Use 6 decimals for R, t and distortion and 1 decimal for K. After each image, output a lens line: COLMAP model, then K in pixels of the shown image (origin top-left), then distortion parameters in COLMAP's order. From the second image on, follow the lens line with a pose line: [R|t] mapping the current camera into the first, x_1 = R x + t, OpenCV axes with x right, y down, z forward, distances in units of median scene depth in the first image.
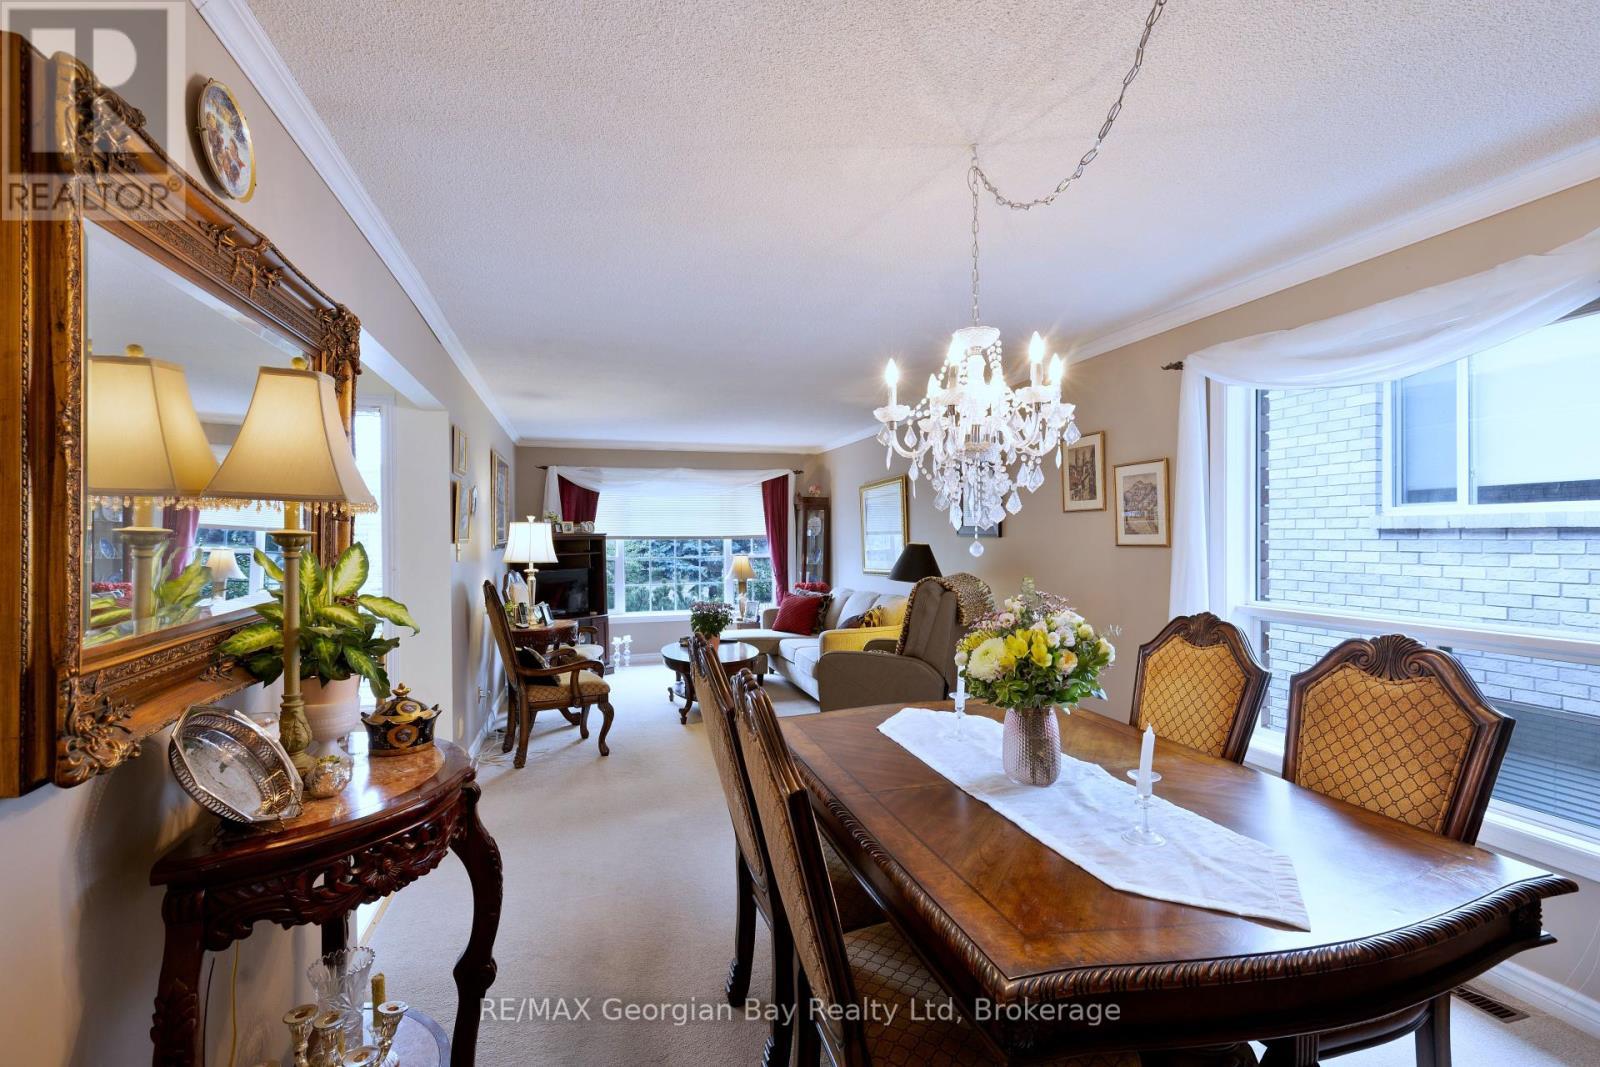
lens RADIAL K [[718.2, 0, 798.8], [0, 718.2, 540.2], [0, 0, 1]] dist [0.009132, -0.000830]
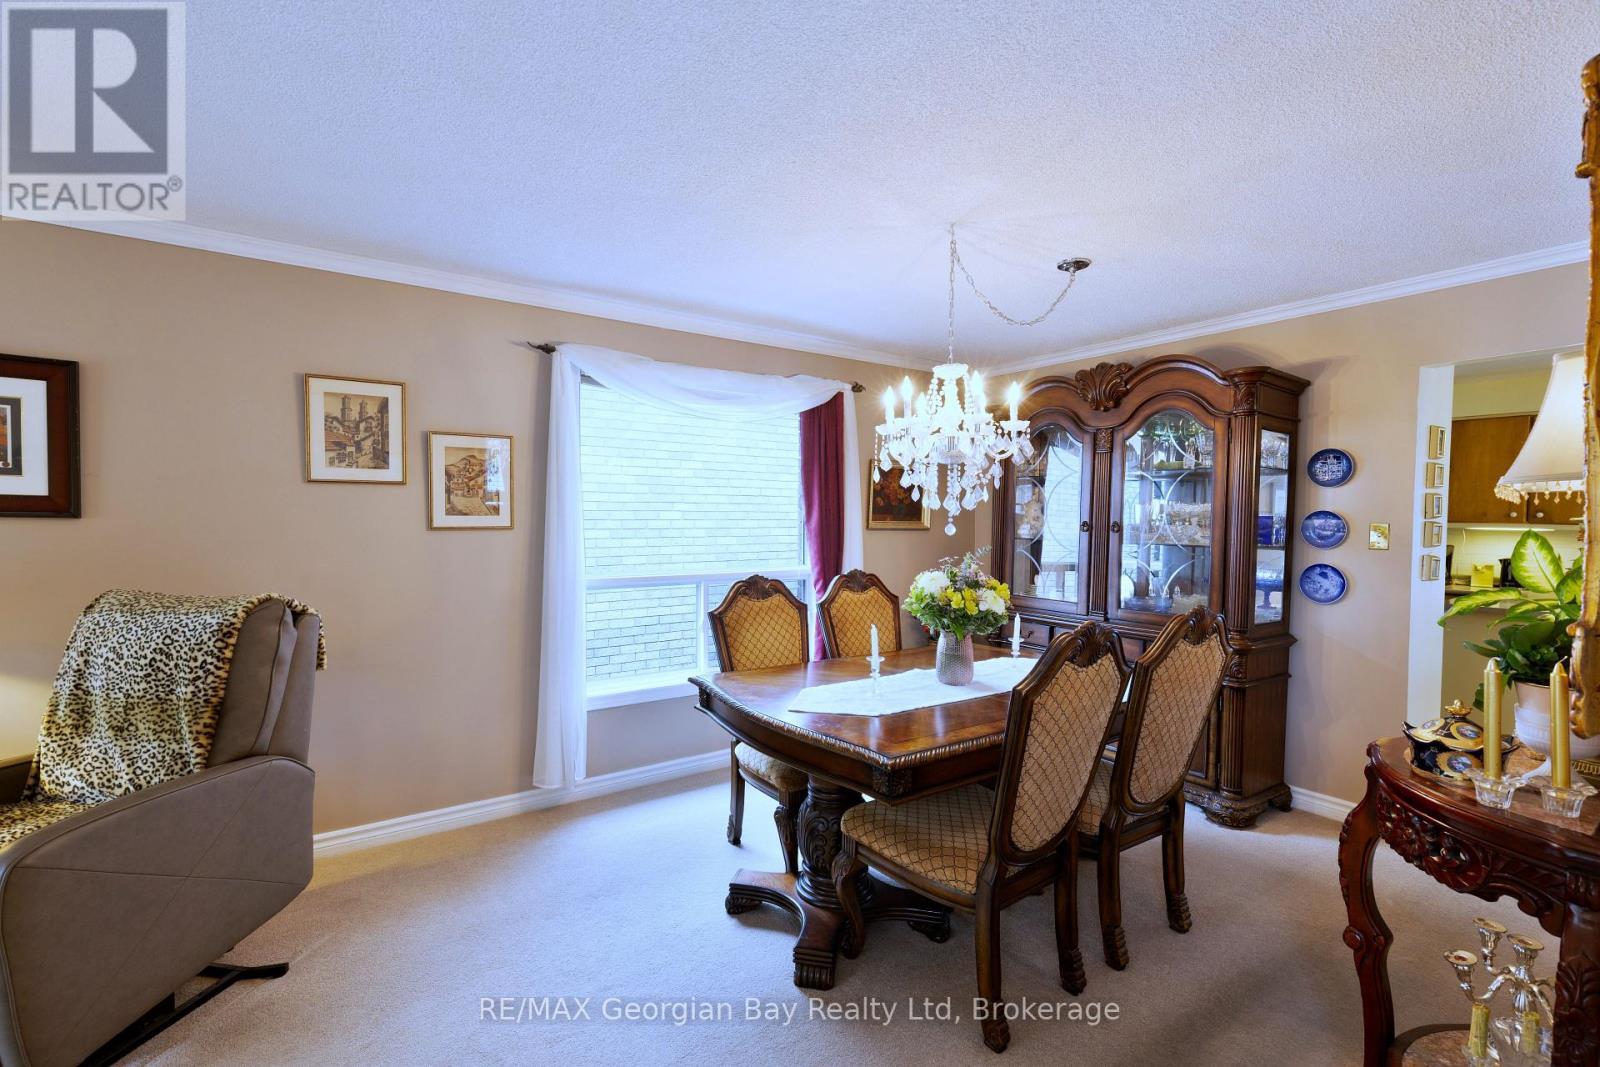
lens RADIAL K [[718.2, 0, 808.1], [0, 718.2, 535.7], [0, 0, 1]] dist [0.009132, -0.000830]
pose [[-0.321447, -0.024516, 0.946610, -0.270556], [0.000478, 0.999660, 0.026052, -0.003378], [-0.946927, 0.008827, -0.321326, 0.484436]]
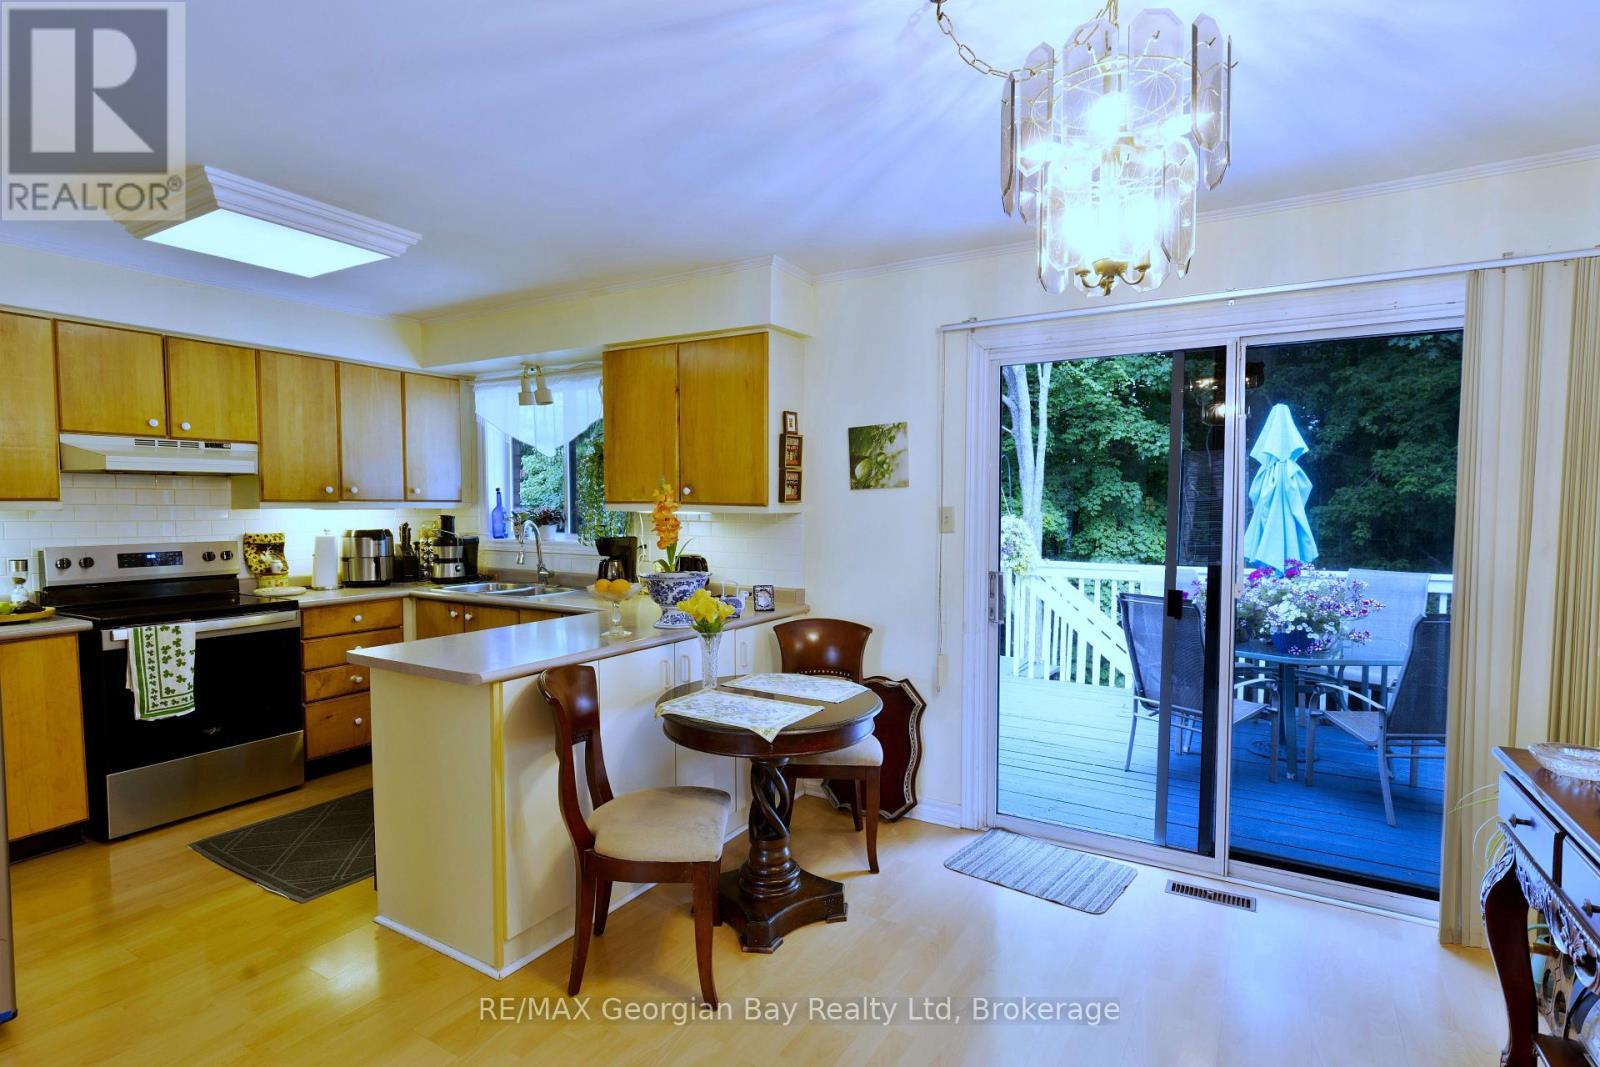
lens RADIAL K [[794.8, 0, 797.9], [0, 794.8, 539.3], [0, 0, 1]] dist [-0.001141, 0.000860]
pose [[-0.678813, -0.026772, 0.733823, -0.266215], [0.009593, 0.998927, 0.045318, 0.004439], [-0.734248, 0.037802, -0.677828, -0.158980]]
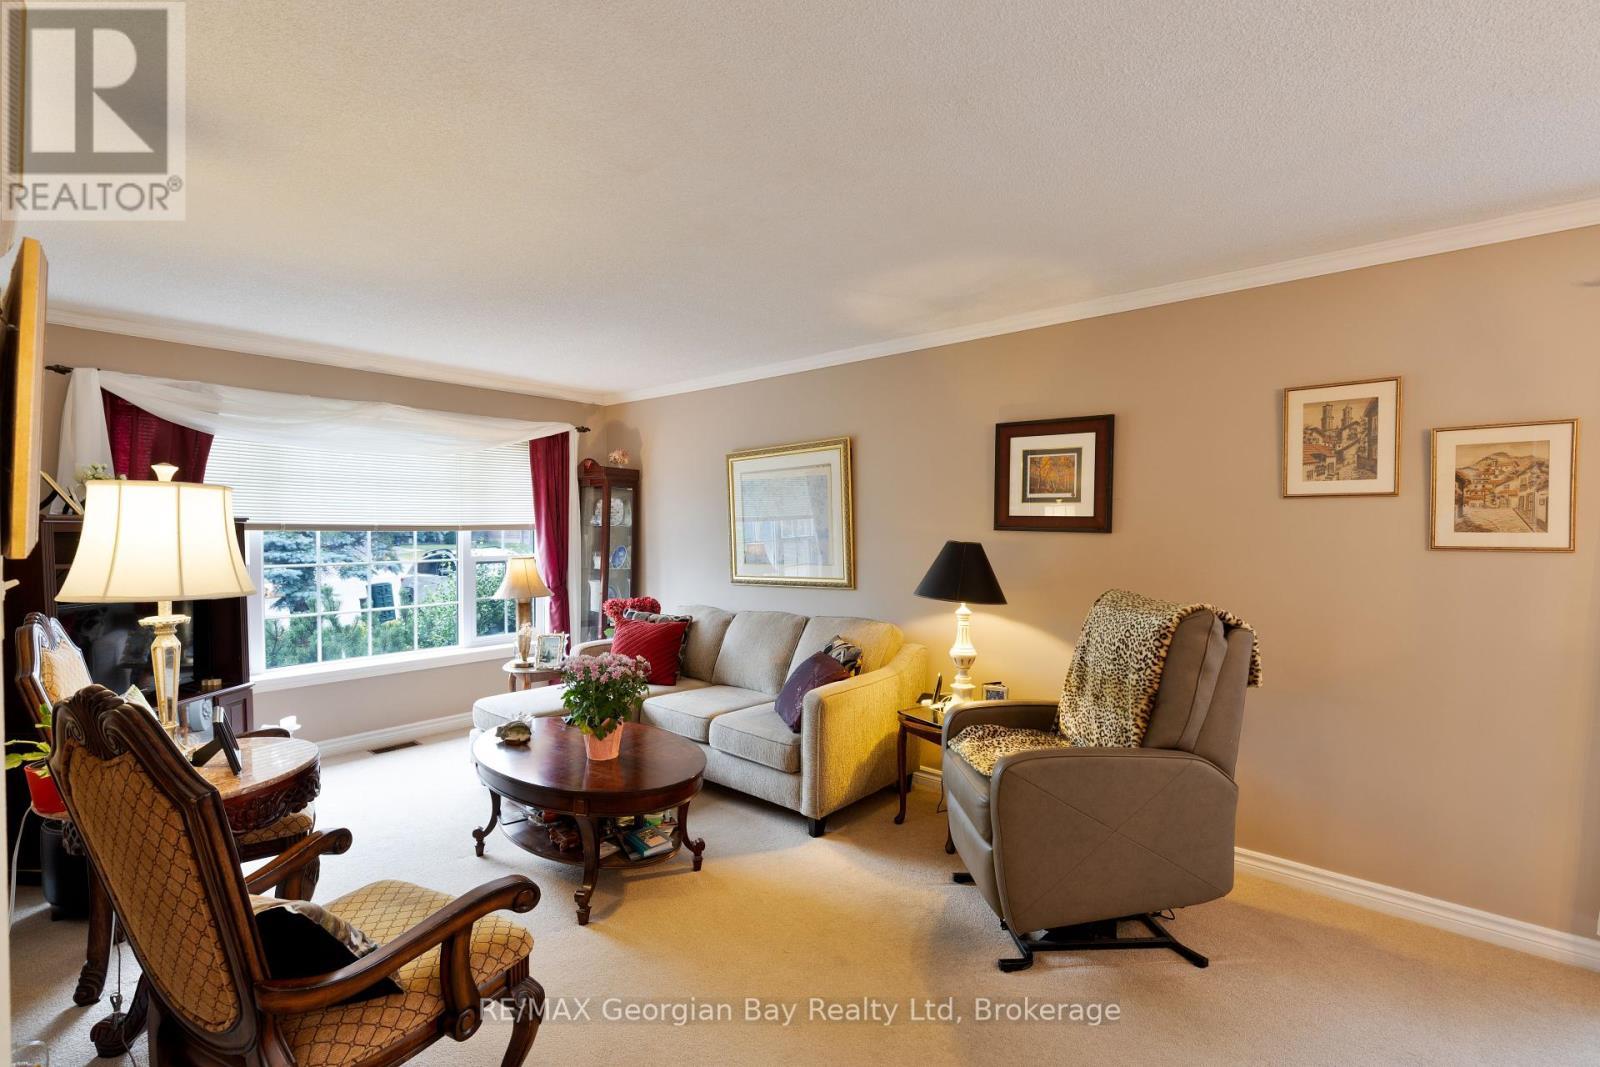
lens RADIAL K [[718.2, 0, 796.6], [0, 718.2, 540.9], [0, 0, 1]] dist [0.009132, -0.000830]
pose [[0.845097, -0.001306, 0.534612, -0.236909], [-0.006288, 0.999904, 0.012384, -0.002443], [-0.534576, -0.013827, 0.845007, 0.422964]]
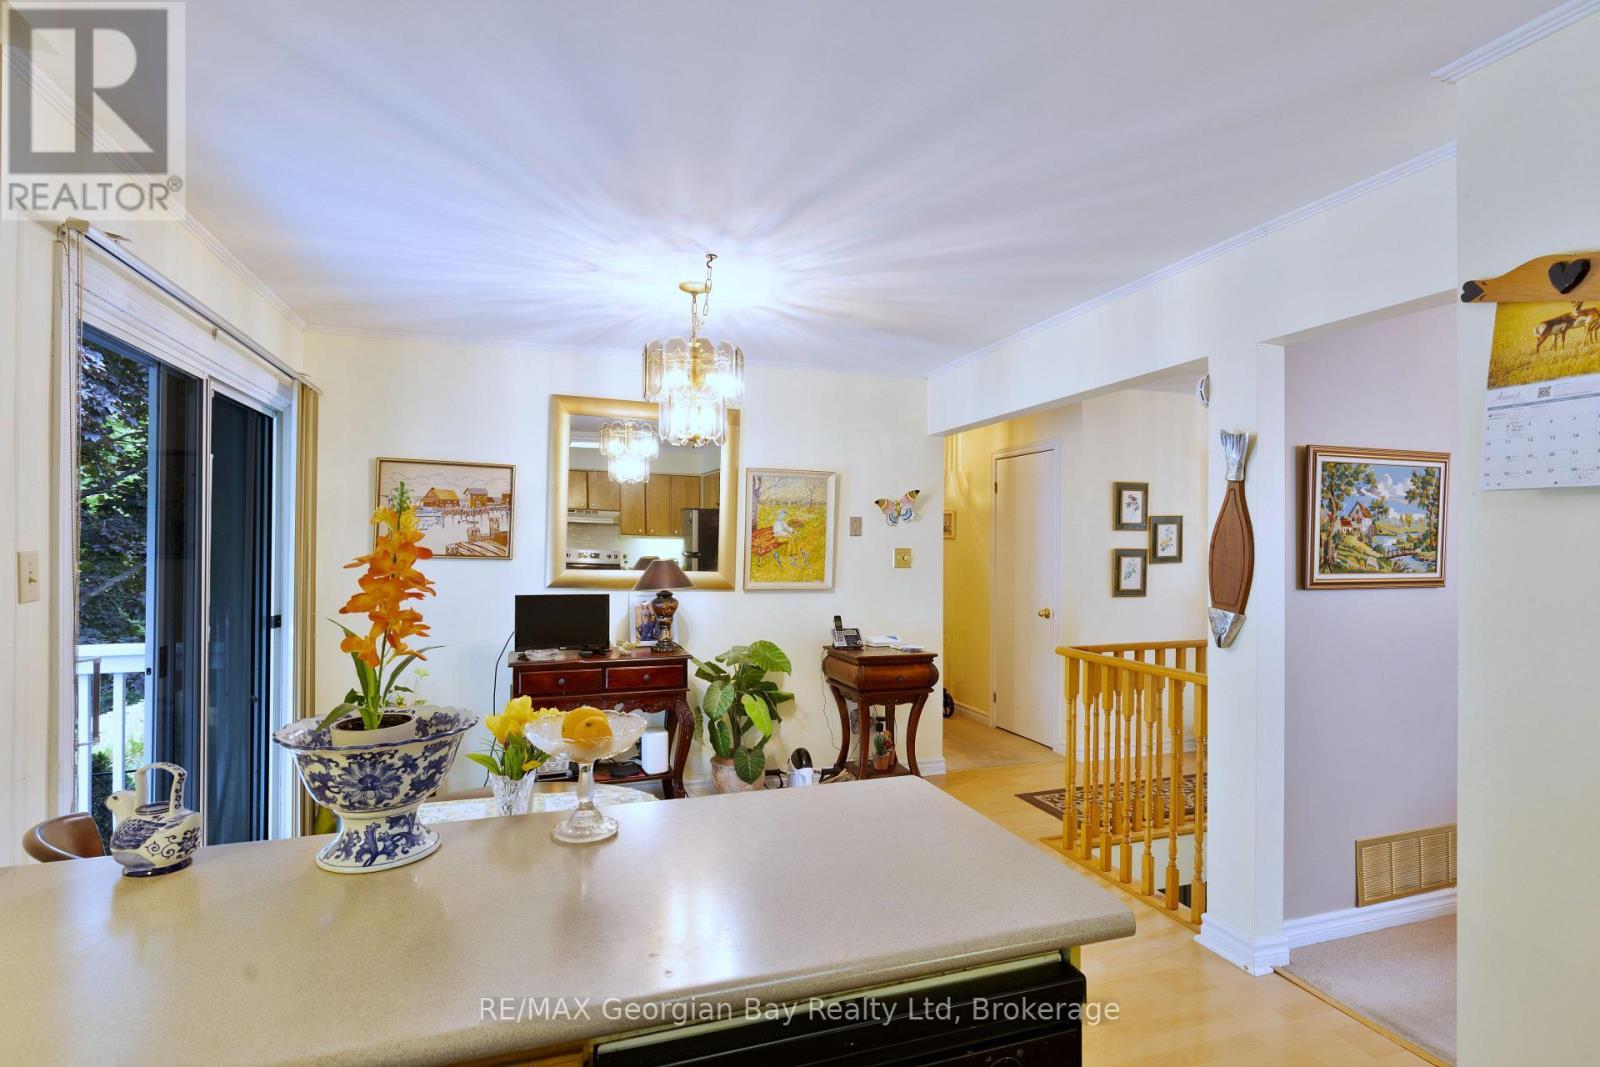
lens RADIAL K [[794.8, 0, 811.4], [0, 794.8, 565.7], [0, 0, 1]] dist [-0.001141, 0.000860]
pose [[0.050277, 0.030931, -0.998256, 0.325721], [-0.010091, 0.999485, 0.030461, 0.000388], [0.998684, 0.008542, 0.050563, -0.331440]]
